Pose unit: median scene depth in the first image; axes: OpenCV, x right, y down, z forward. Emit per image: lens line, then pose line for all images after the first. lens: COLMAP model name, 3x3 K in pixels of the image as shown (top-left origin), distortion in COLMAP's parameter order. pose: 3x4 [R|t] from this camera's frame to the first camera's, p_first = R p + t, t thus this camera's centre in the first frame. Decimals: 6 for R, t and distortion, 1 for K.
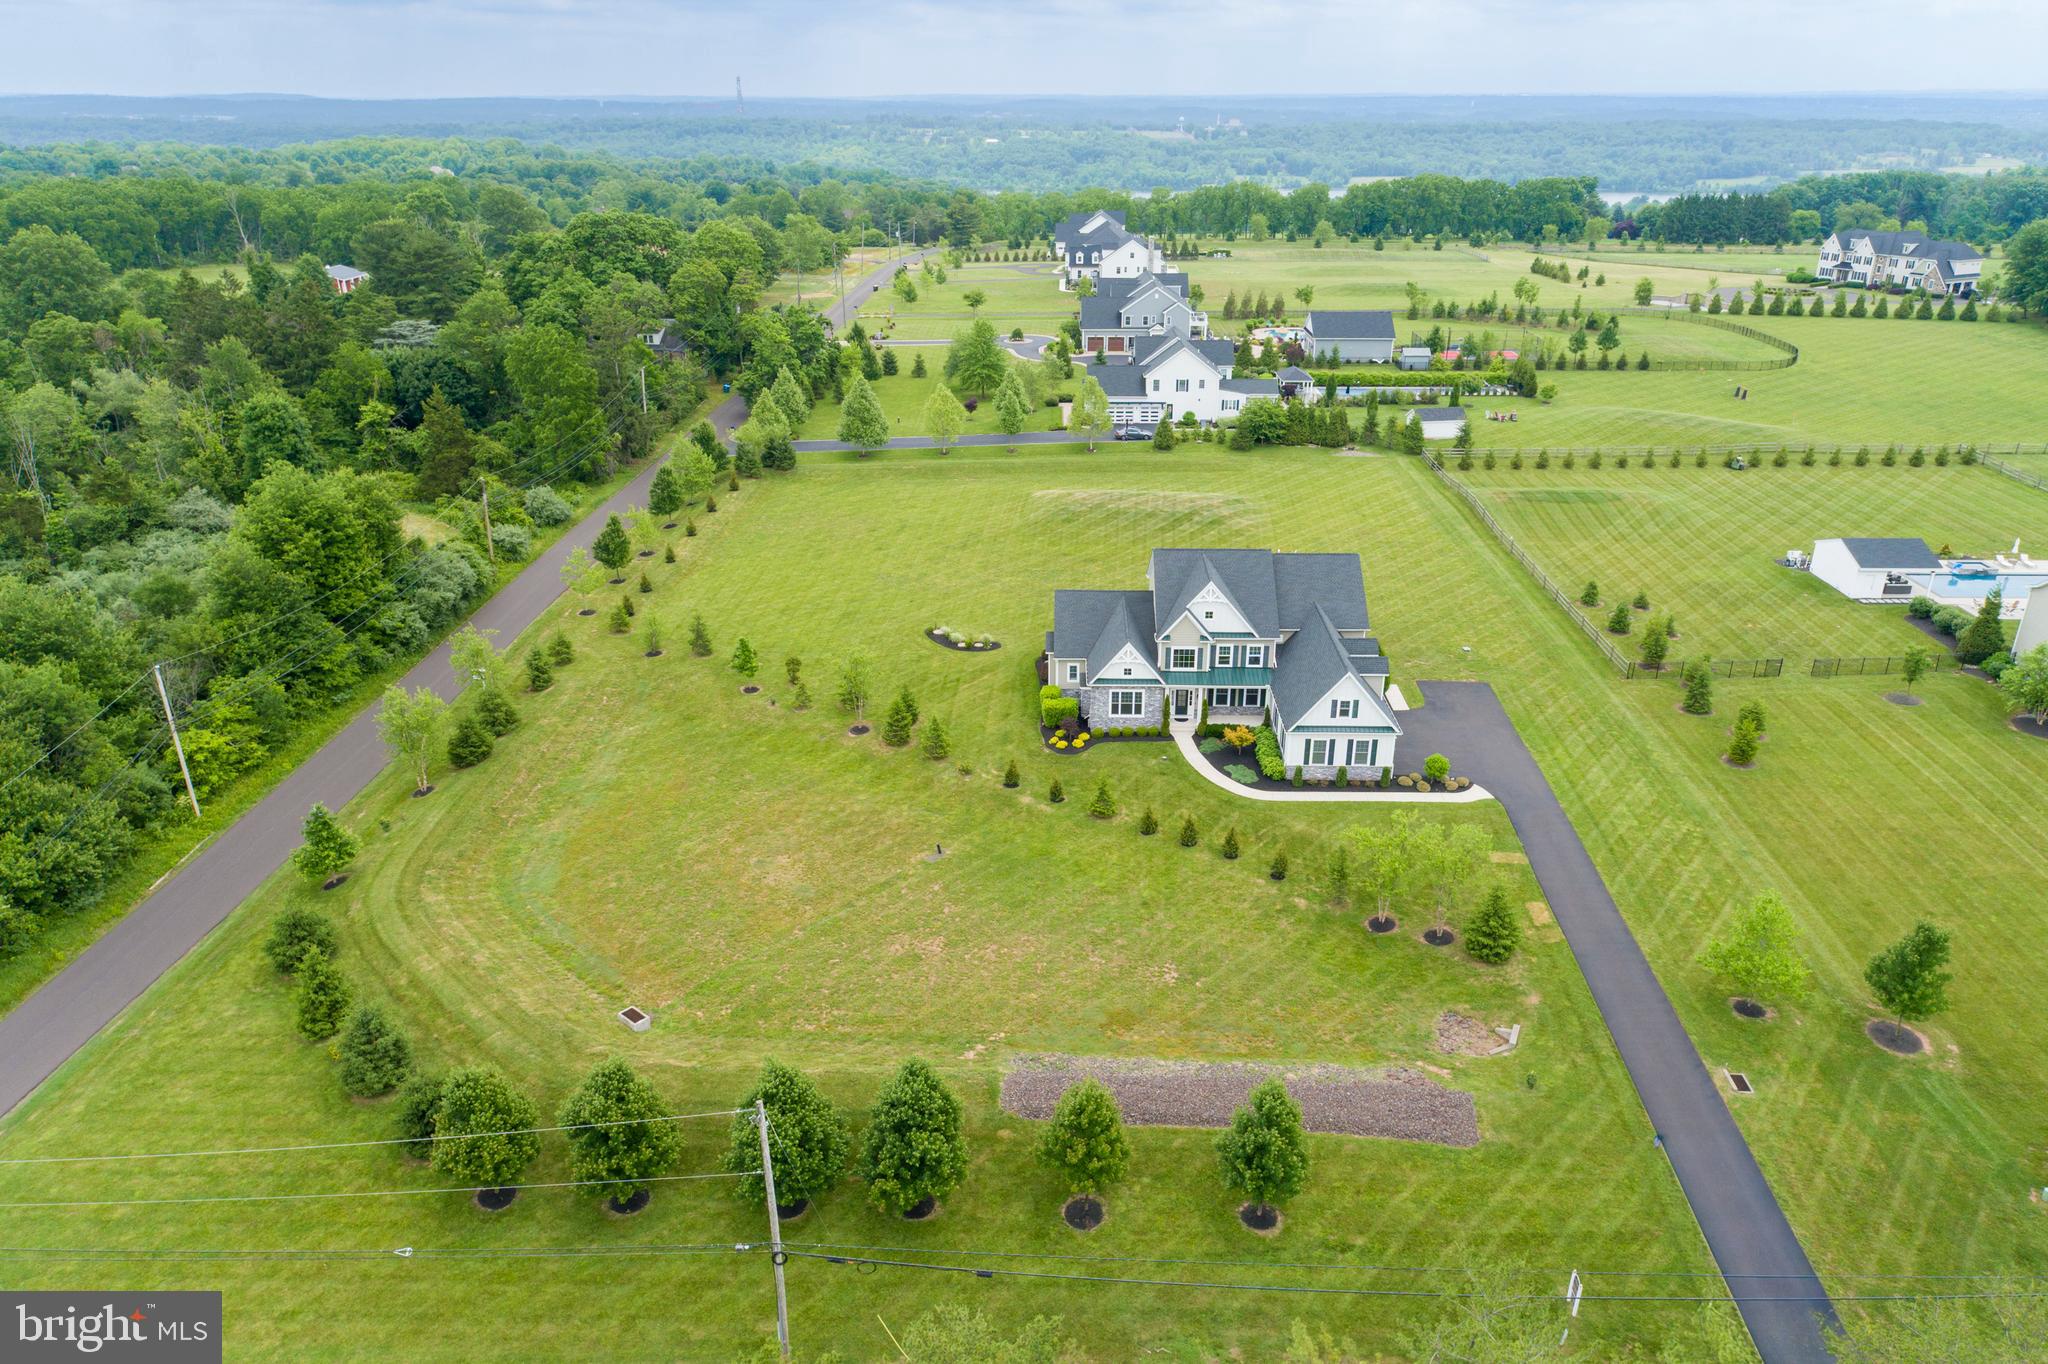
lens RADIAL K [[1391.1, 0, 1035.4], [0, 1391.1, 683.3], [0, 0, 1]] dist [0.001581, 0.000945]
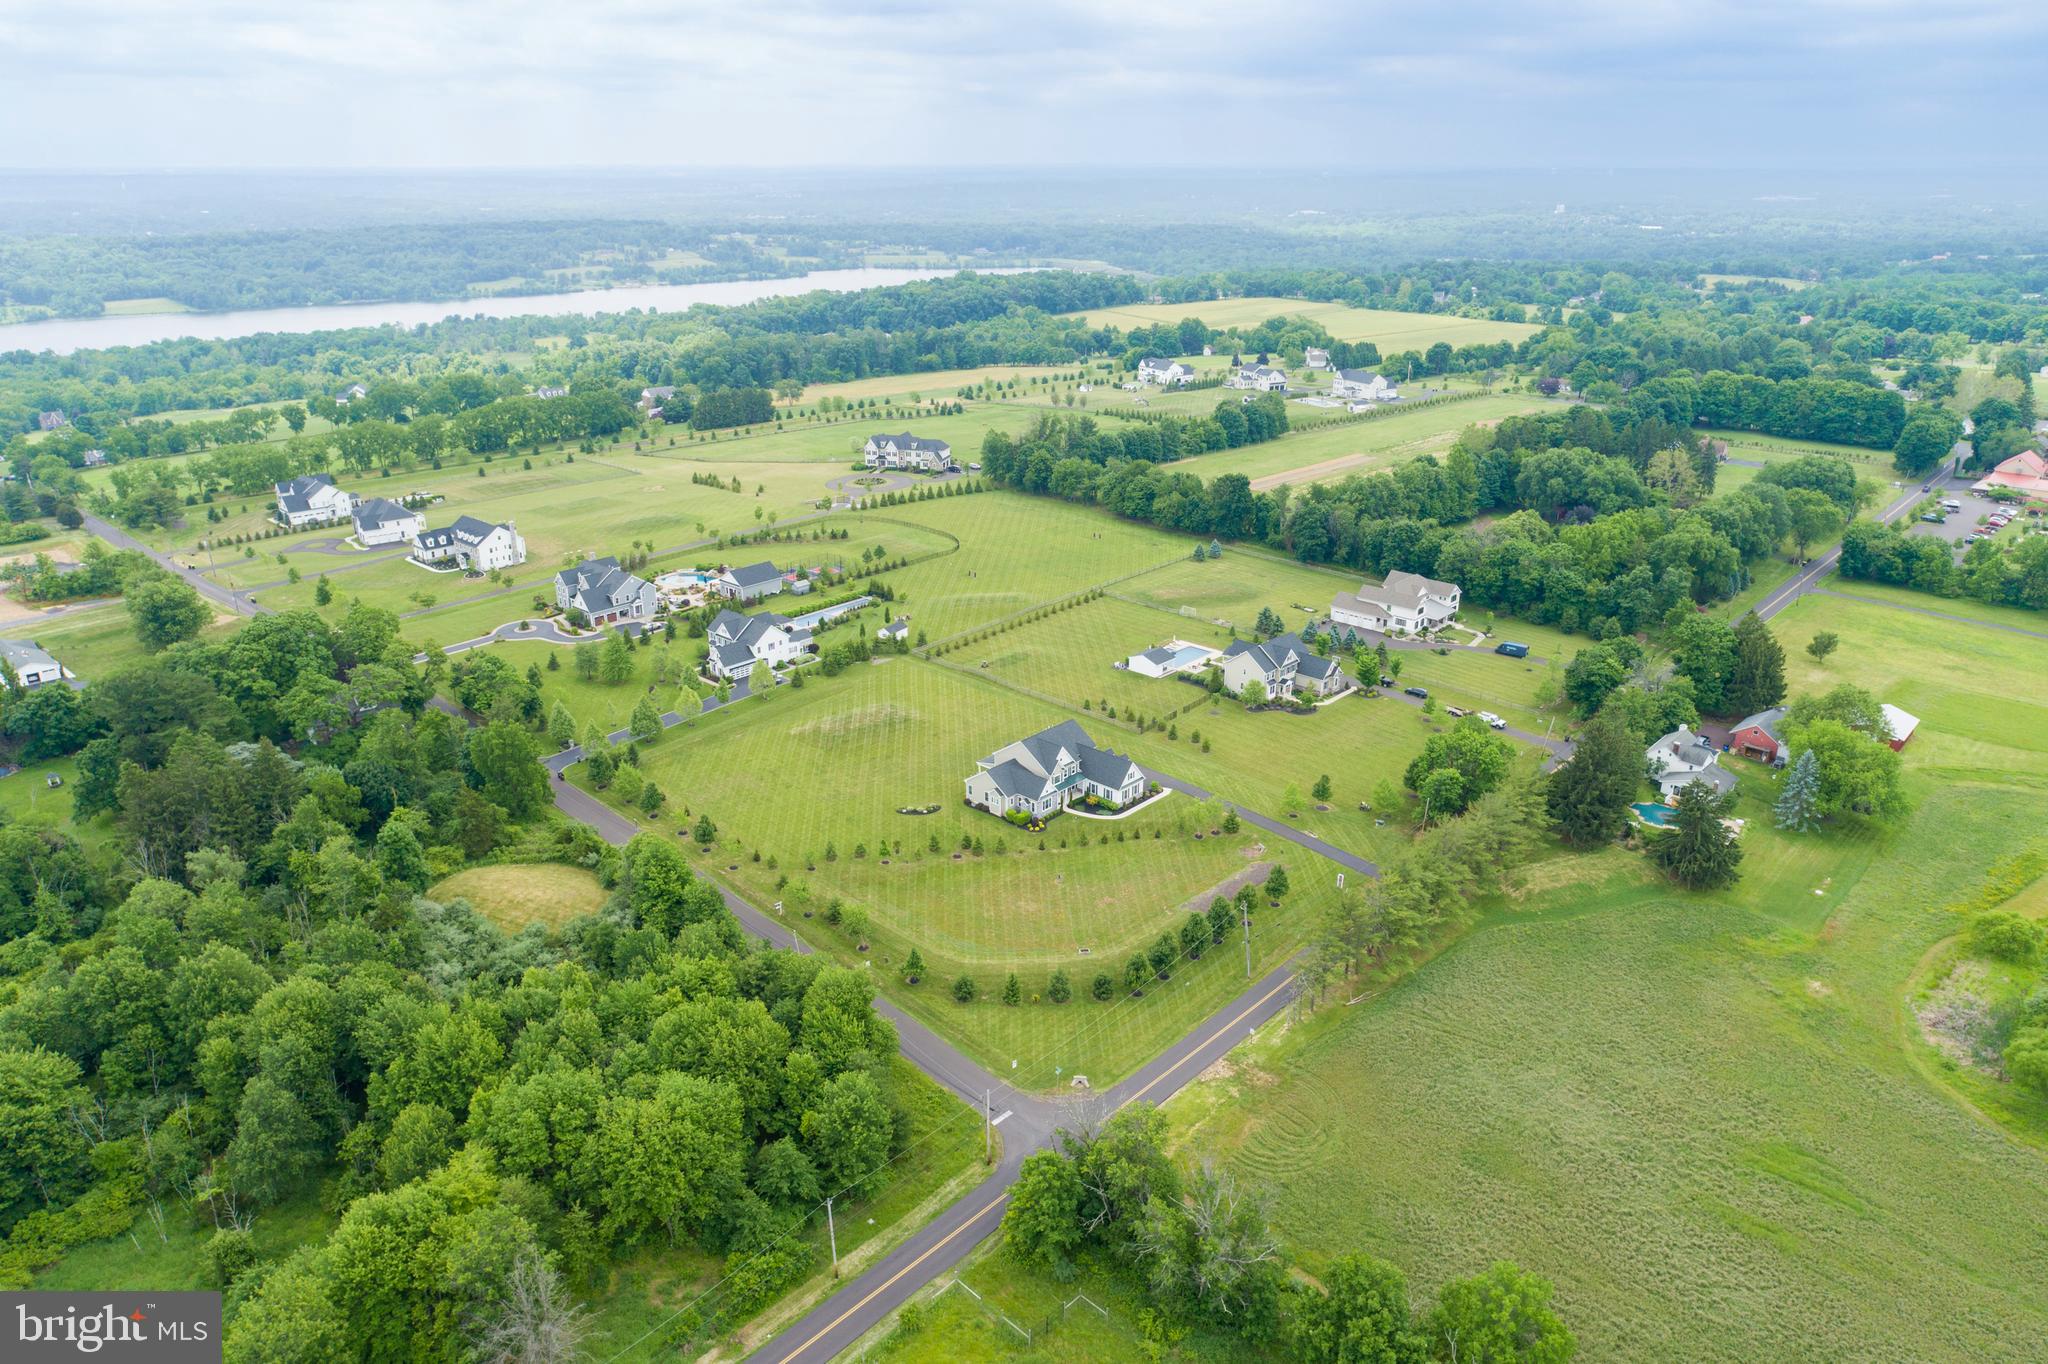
lens RADIAL K [[1391.1, 0, 1035.4], [0, 1391.1, 683.3], [0, 0, 1]] dist [0.001581, 0.000945]
pose [[0.657921, -0.263346, 0.705542, -1.260059], [0.293061, 0.952548, 0.082260, -0.307940], [-0.693726, 0.152646, 0.703878, -0.571082]]
